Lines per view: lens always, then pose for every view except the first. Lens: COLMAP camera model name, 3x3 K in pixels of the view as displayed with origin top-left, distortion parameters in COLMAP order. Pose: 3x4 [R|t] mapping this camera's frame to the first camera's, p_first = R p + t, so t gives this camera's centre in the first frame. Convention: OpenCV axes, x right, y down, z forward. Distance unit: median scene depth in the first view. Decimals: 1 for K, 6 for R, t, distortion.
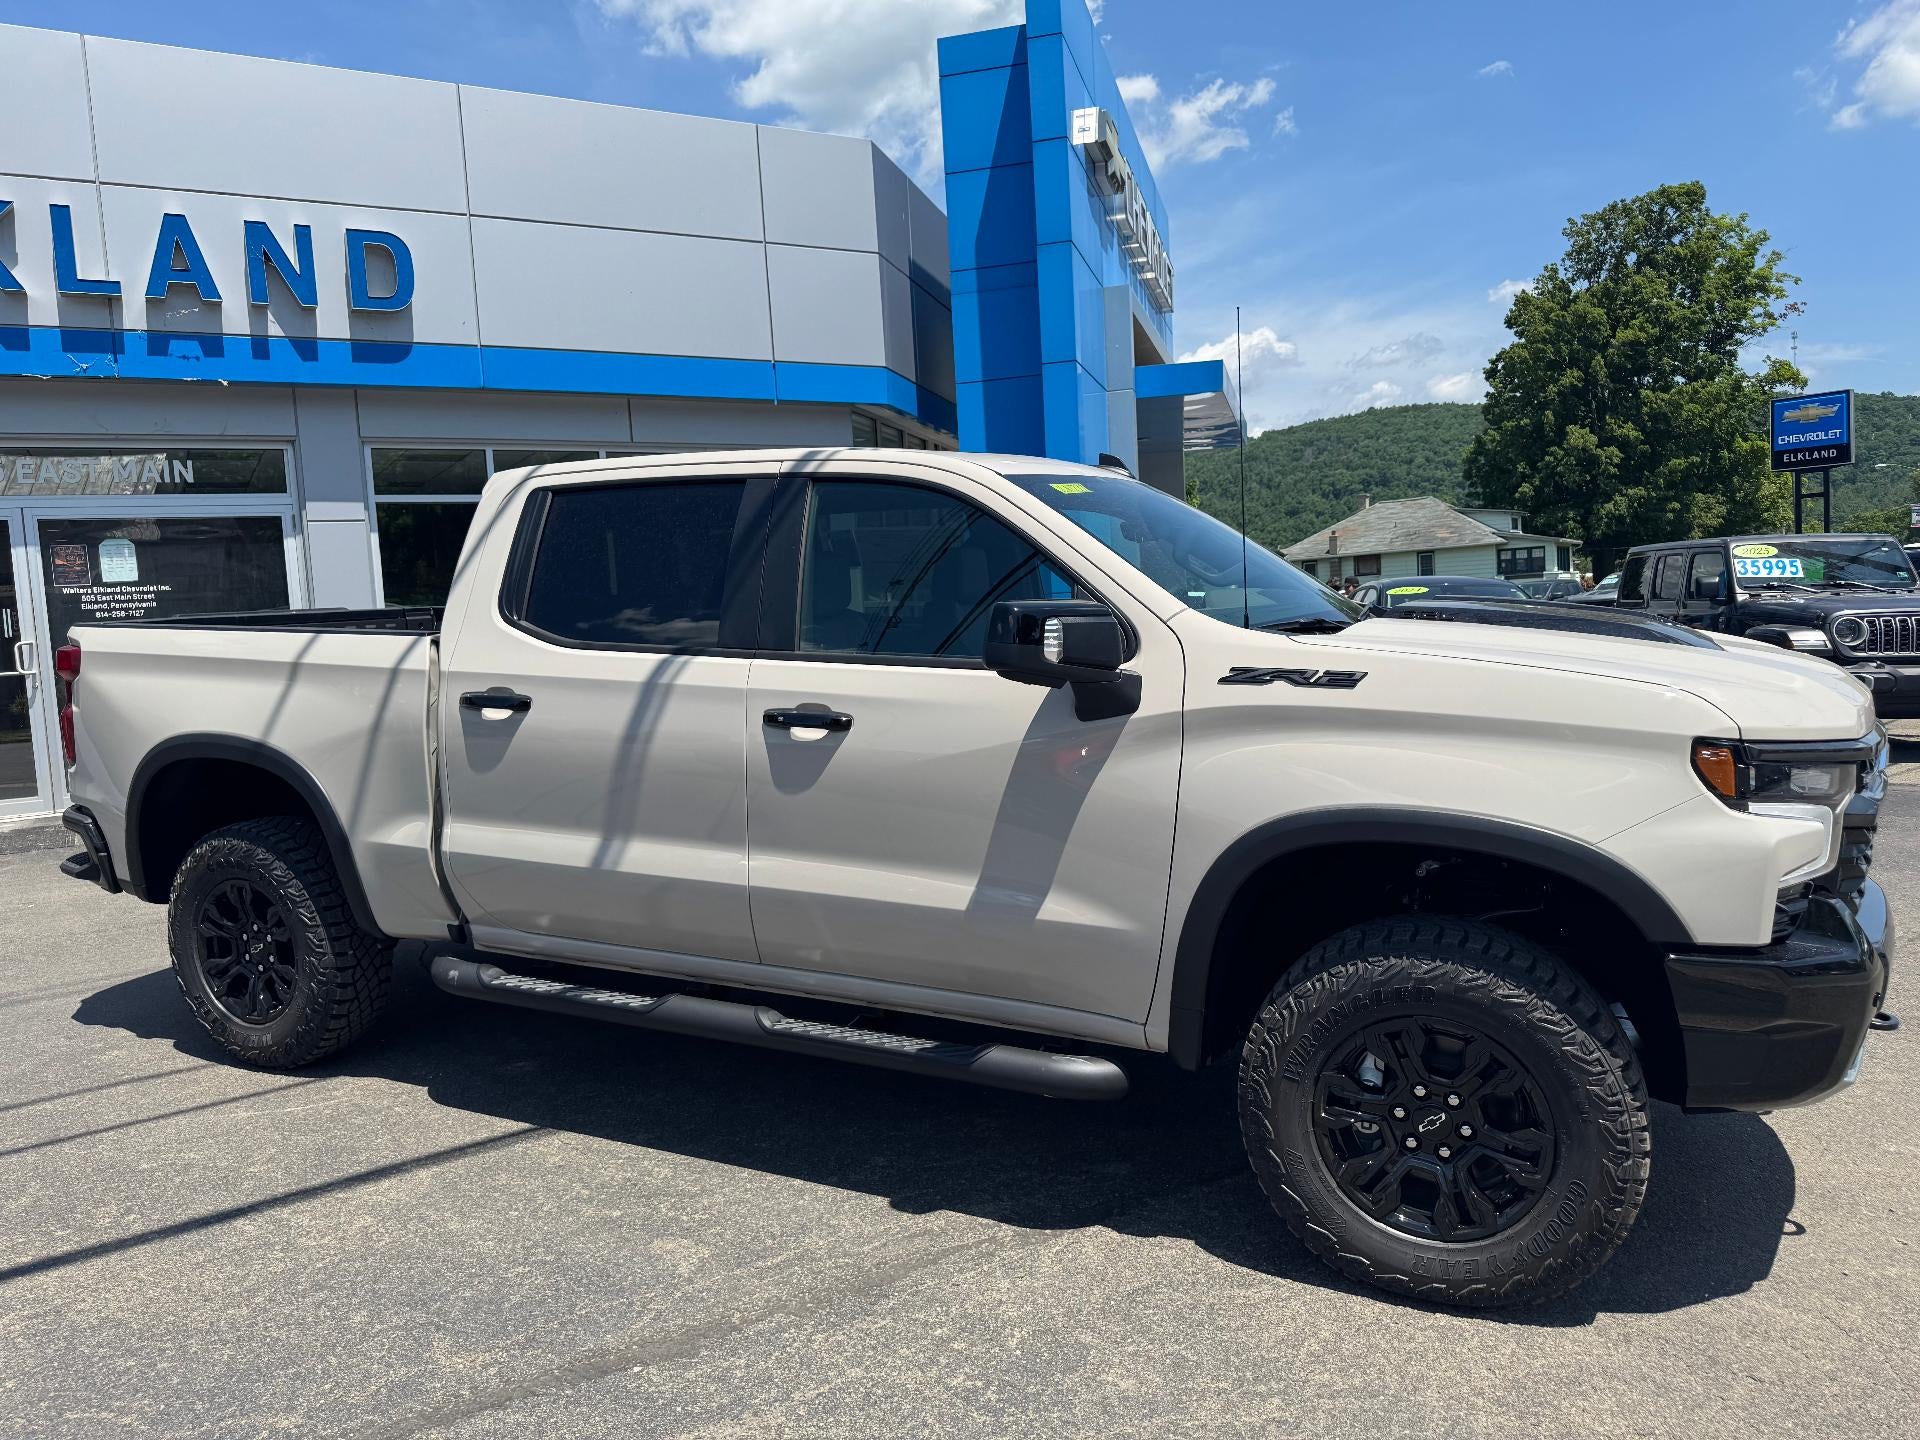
lens RADIAL K [[1401.3, 0, 960.0], [0, 1401.3, 720.0], [0, 0, 1]] dist [0.043594, -0.051592]
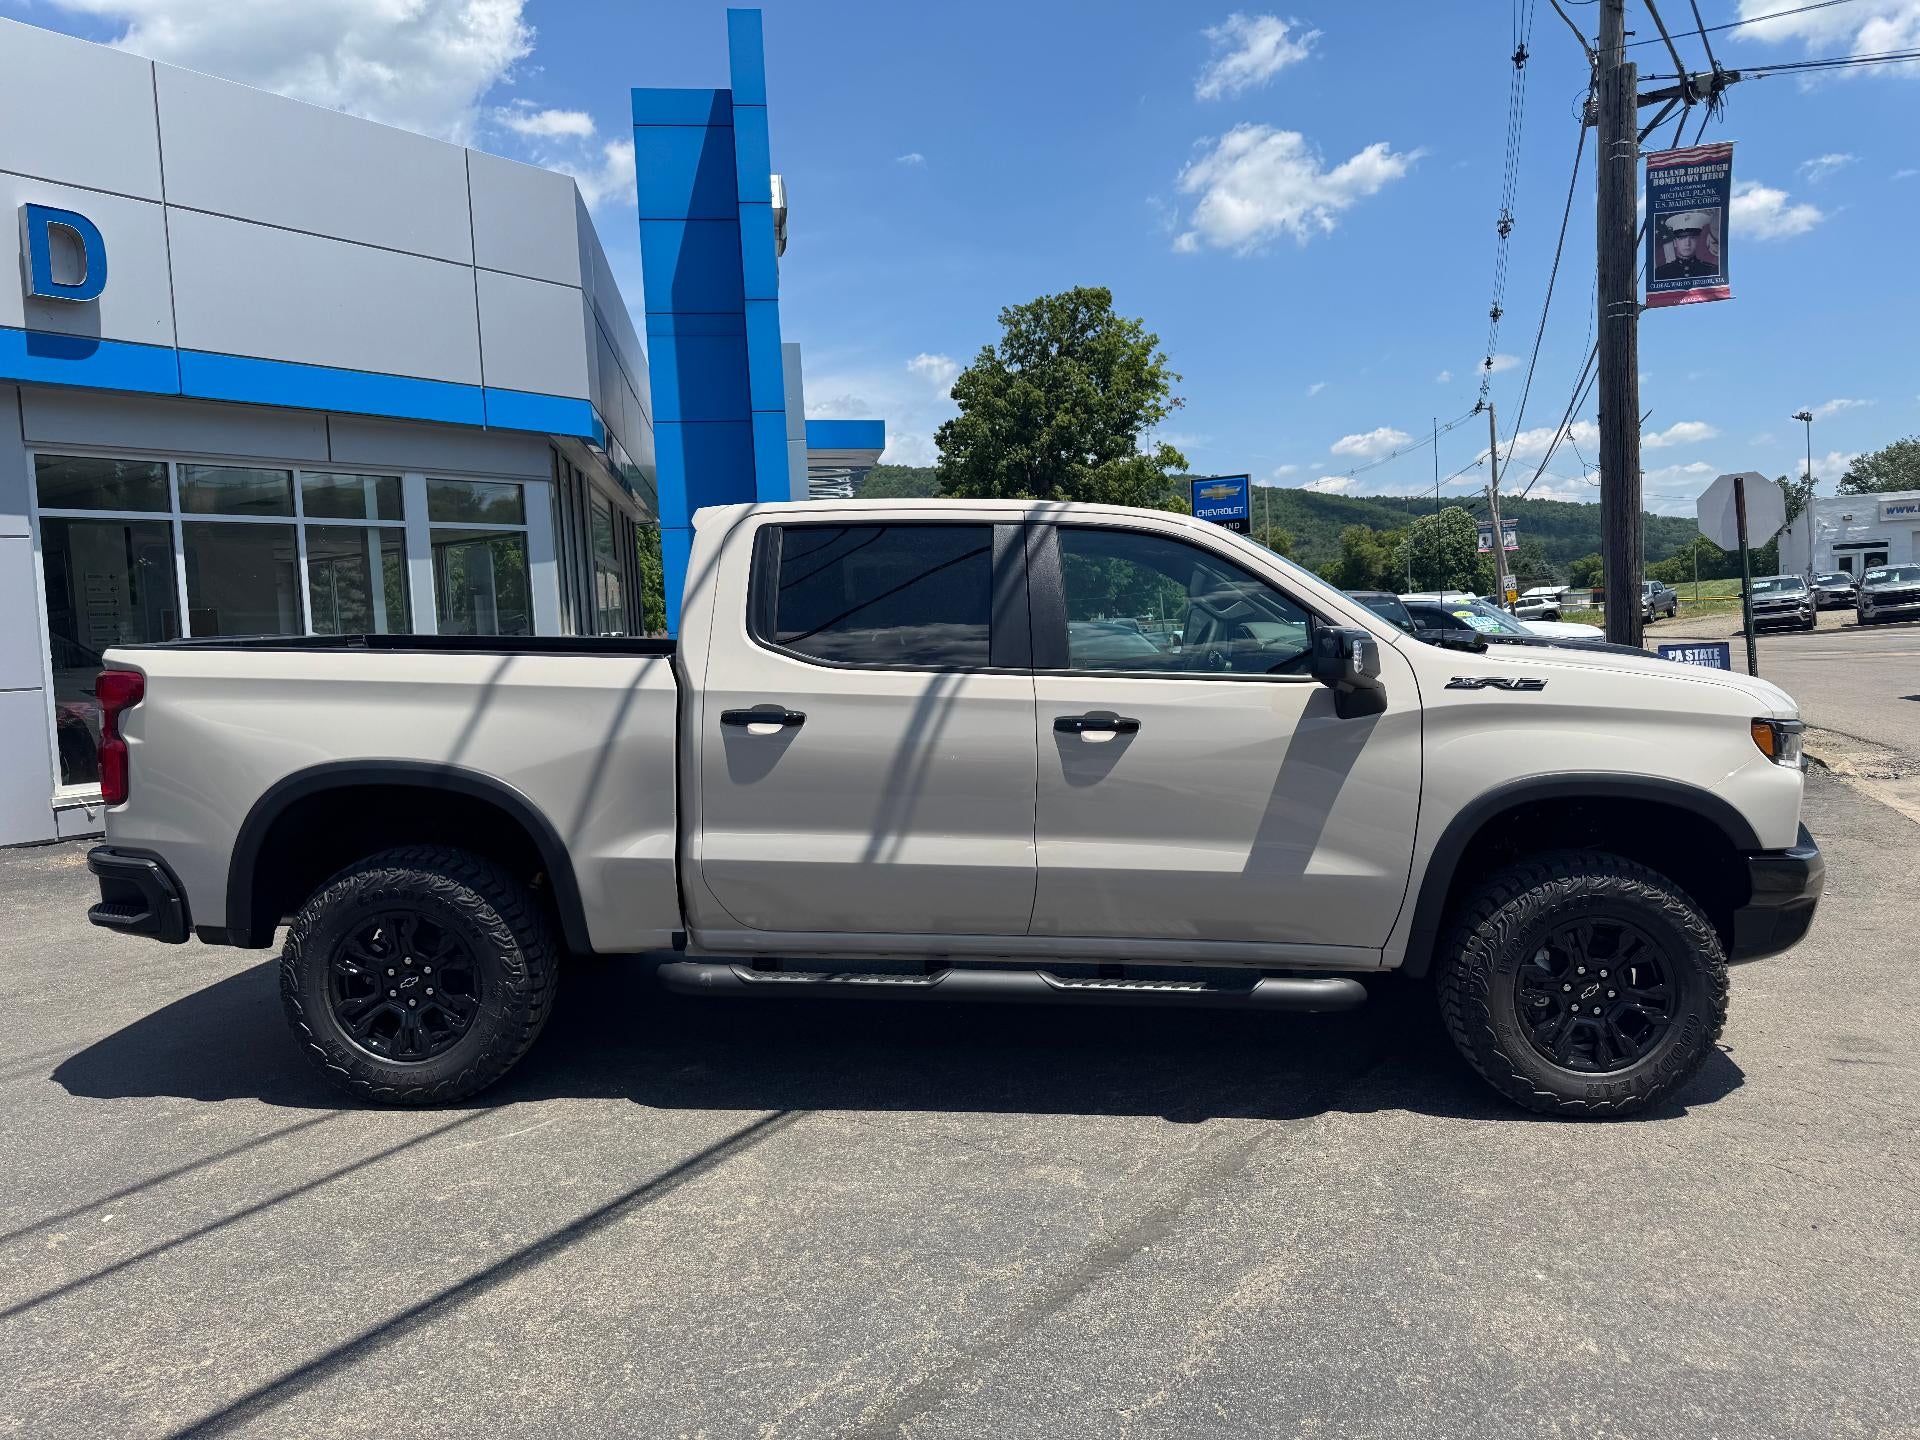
lens RADIAL K [[1427.1, 0, 963.4], [0, 1427.1, 711.8], [0, 0, 1]] dist [0.048576, -0.069070]
pose [[0.911472, -0.011329, 0.411205, -0.616226], [0.027413, 0.999071, -0.033238, 0.022410], [-0.410447, 0.041568, 0.910937, -0.064502]]
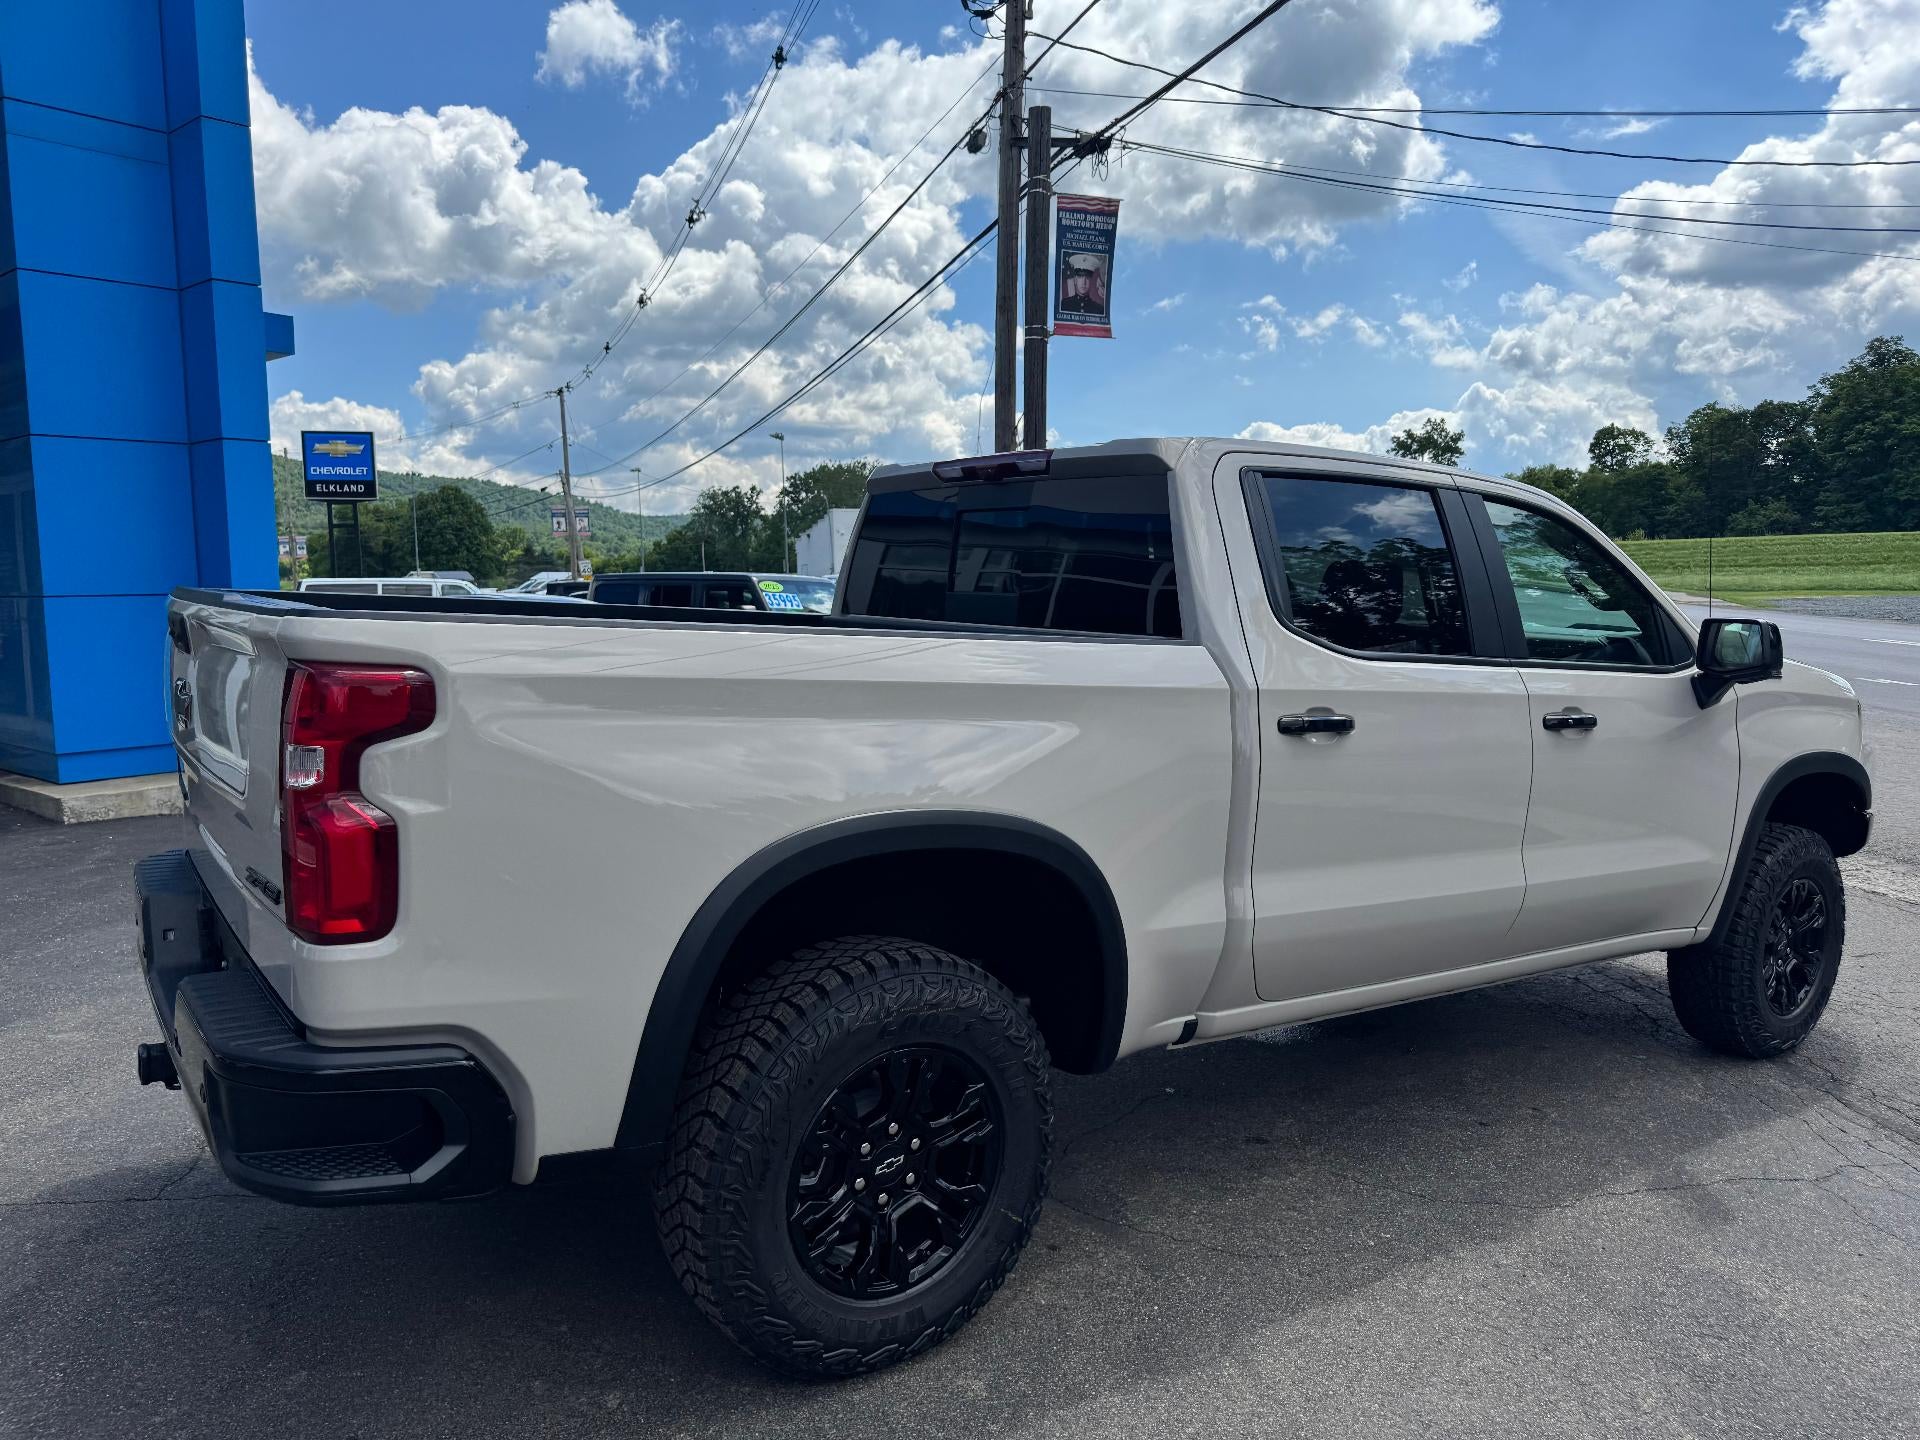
lens RADIAL K [[1382.5, 0, 989.5], [0, 1382.5, 741.2], [0, 0, 1]] dist [0.067237, -0.043068]
pose [[0.420889, -0.053207, 0.905550, -1.122802], [0.053489, 0.997997, 0.033777, -0.040229], [-0.905534, 0.034221, 0.422892, 0.795091]]
